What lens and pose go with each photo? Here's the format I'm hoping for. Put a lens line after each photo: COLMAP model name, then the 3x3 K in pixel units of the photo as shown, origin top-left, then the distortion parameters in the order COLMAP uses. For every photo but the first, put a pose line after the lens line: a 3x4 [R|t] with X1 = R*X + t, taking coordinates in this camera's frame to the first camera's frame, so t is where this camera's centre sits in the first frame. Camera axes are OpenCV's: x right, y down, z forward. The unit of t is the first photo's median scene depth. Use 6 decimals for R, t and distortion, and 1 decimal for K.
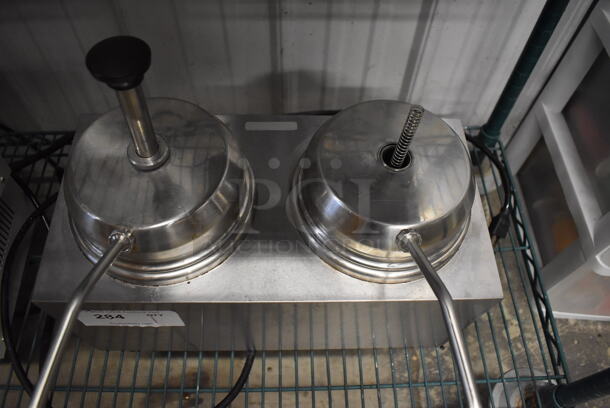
lens RADIAL K [[459.8, 0, 305.0], [0, 459.8, 204.0], [0, 0, 1]] dist [-0.089749, 0.004497]
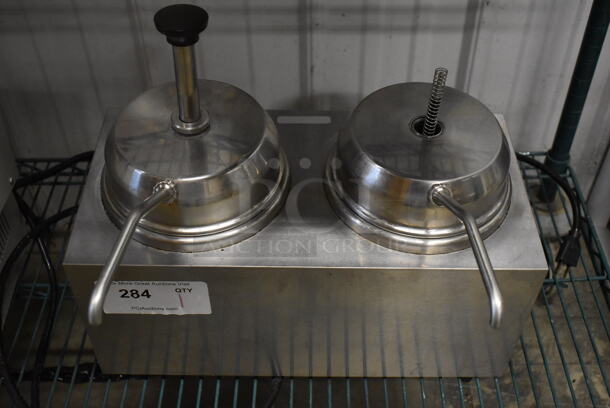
lens RADIAL K [[701.1, 0, 305.0], [0, 701.1, 204.0], [0, 0, 1]] dist [-0.069602, 0.007161]
pose [[0.998898, -0.005503, -0.046603, -0.002648], [-0.005310, 0.973466, -0.228772, 0.262435], [0.046625, 0.228767, 0.972364, -0.306713]]
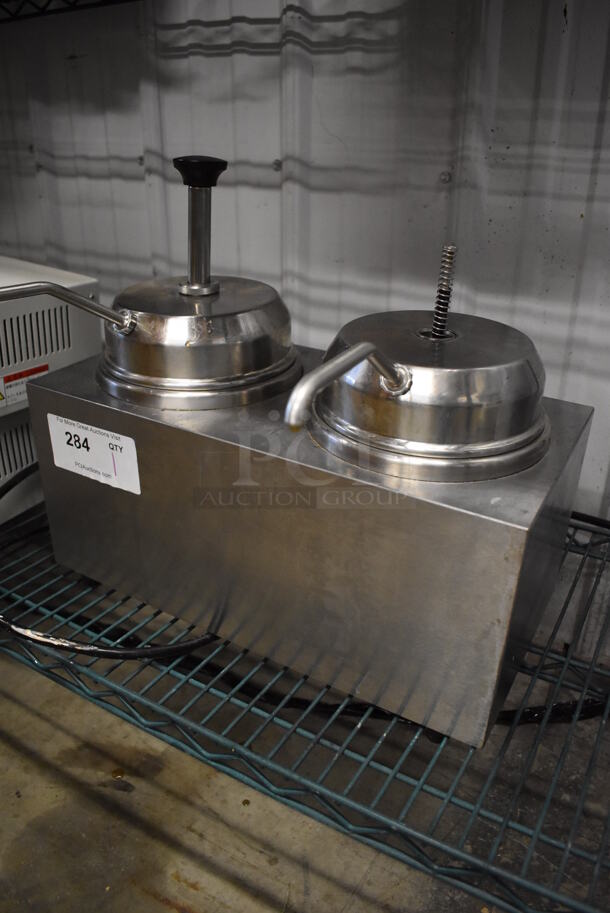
lens RADIAL K [[705.9, 0, 305.0], [0, 705.9, 456.5], [0, 0, 1]] dist [-0.095444, 0.011411]
pose [[0.846827, 0.209606, -0.488824, 0.404673], [-0.447271, 0.777979, -0.441246, 0.443246], [0.287807, 0.592296, 0.752564, 0.073454]]
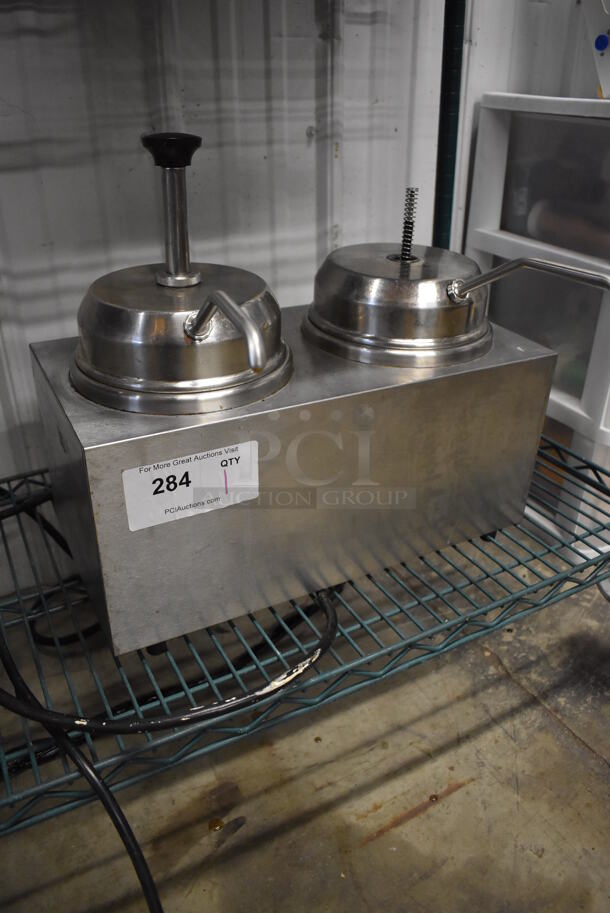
lens RADIAL K [[705.9, 0, 305.0], [0, 705.9, 456.5], [0, 0, 1]] dist [-0.095444, 0.011411]
pose [[0.893050, -0.242389, 0.379089, -0.437174], [0.397096, 0.820772, -0.410668, 0.510251], [-0.211604, 0.517282, 0.829242, -0.025236]]
